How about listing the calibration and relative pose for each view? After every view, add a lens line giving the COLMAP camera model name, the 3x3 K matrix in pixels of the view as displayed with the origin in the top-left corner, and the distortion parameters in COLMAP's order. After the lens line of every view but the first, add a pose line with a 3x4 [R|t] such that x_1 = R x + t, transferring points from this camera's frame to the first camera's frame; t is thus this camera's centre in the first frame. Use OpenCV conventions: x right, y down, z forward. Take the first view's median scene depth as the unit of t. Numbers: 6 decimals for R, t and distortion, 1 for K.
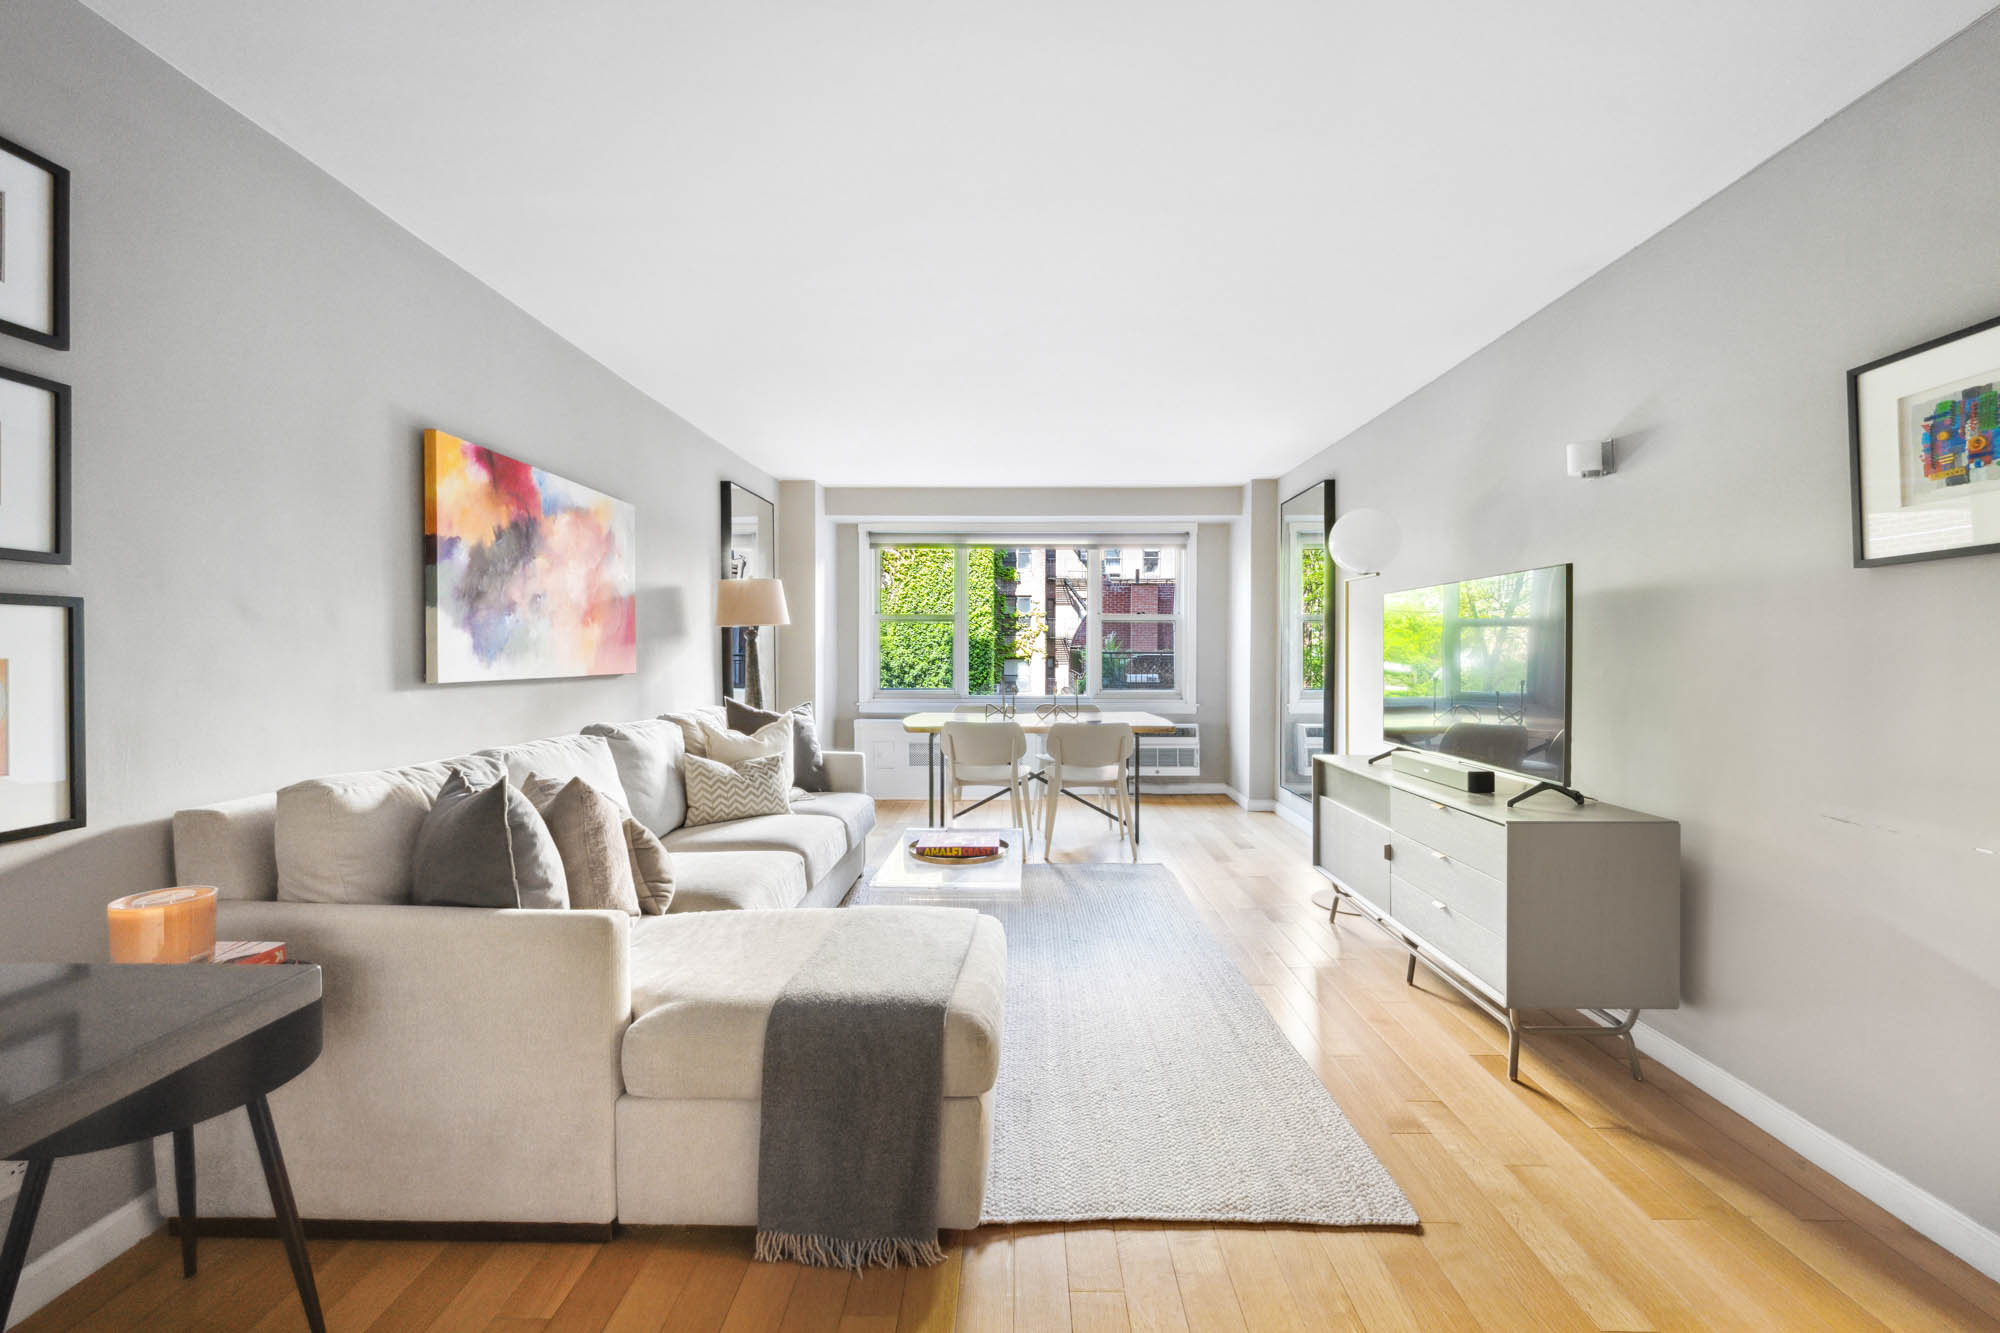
lens RADIAL K [[808.4, 0, 999.8], [0, 808.4, 658.3], [0, 0, 1]] dist [-0.000023, -0.000006]
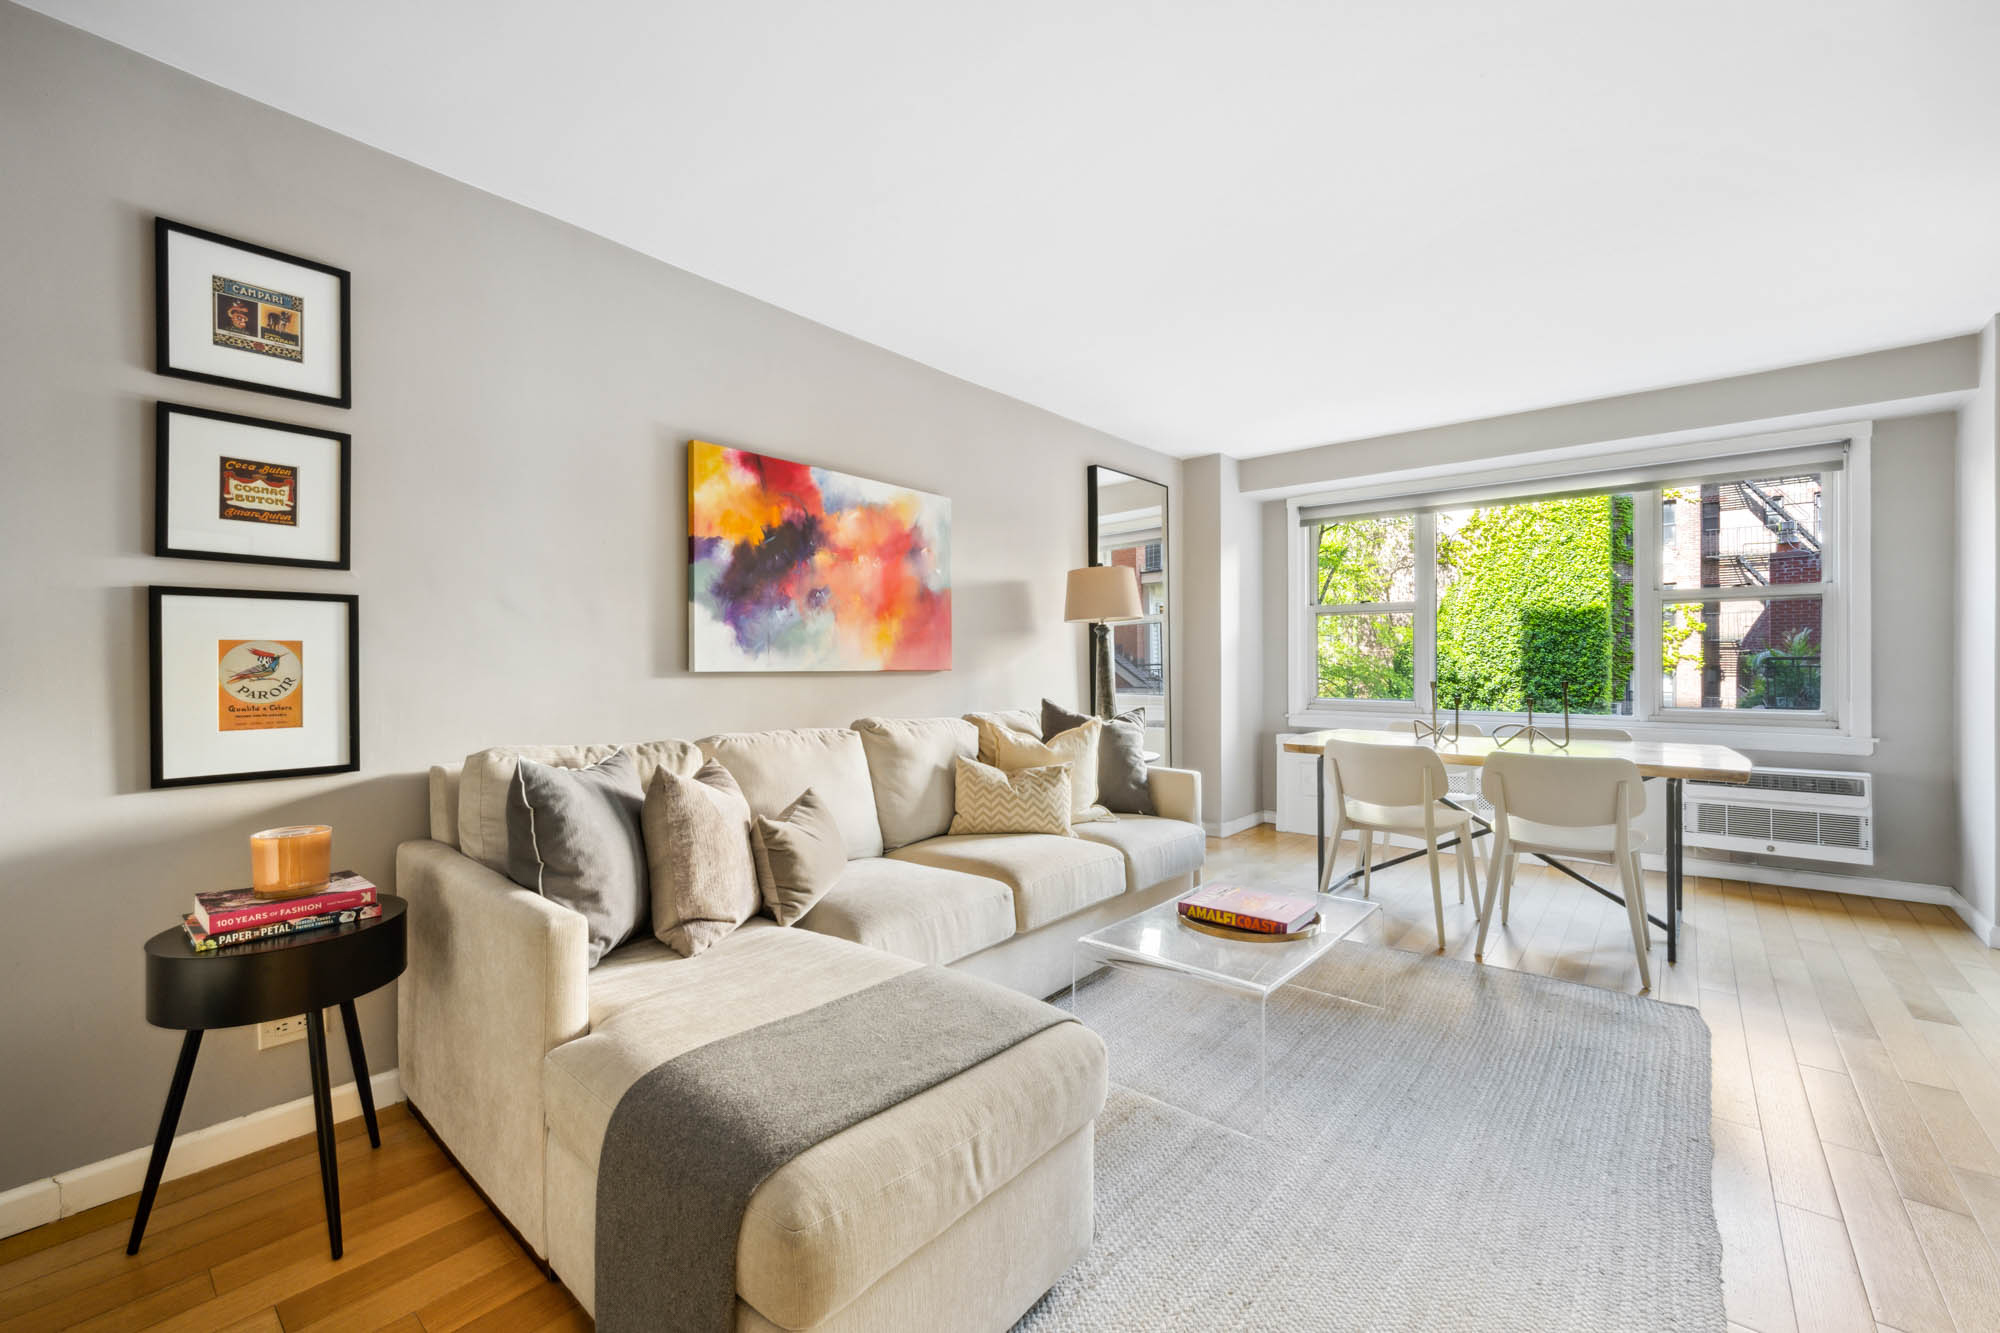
lens RADIAL K [[823.8, 0, 990.8], [0, 823.8, 657.1], [0, 0, 1]] dist [-0.002001, -0.000041]
pose [[0.775039, -0.004877, -0.631895, 0.247497], [-0.004641, 0.999899, -0.013410, 0.018966], [0.631896, 0.013325, 0.774938, 0.306819]]
